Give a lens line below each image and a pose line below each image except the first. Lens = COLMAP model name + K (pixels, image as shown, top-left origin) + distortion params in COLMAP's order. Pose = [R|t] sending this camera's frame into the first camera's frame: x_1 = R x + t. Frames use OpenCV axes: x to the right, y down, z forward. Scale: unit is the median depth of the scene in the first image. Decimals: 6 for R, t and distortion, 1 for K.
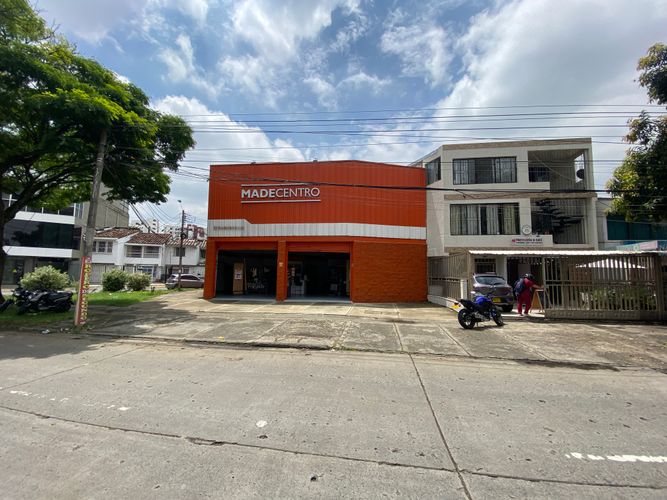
lens RADIAL K [[266.3, 0, 335.6], [0, 266.3, 248.9], [0, 0, 1]] dist [-0.022850, -0.006793]
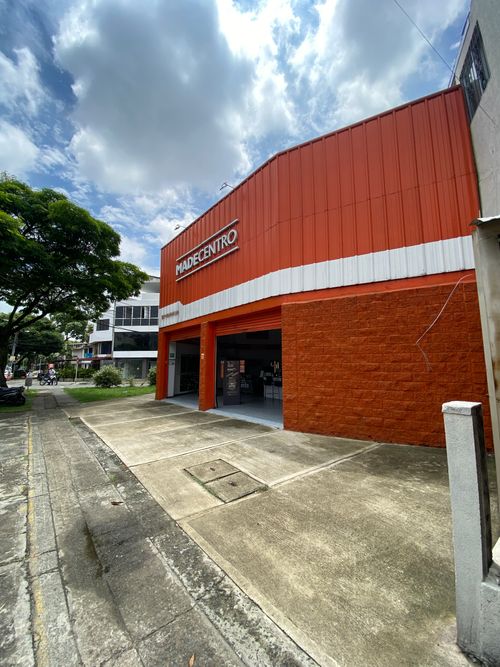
lens RADIAL K [[266.3, 0, 251.0], [0, 266.3, 335.8], [0, 0, 1]] dist [-0.022850, -0.006793]
pose [[0.735866, -0.089711, -0.671158, 0.345375], [0.072107, 0.995931, -0.054063, 0.051690], [0.673277, -0.008612, 0.739340, 0.563202]]
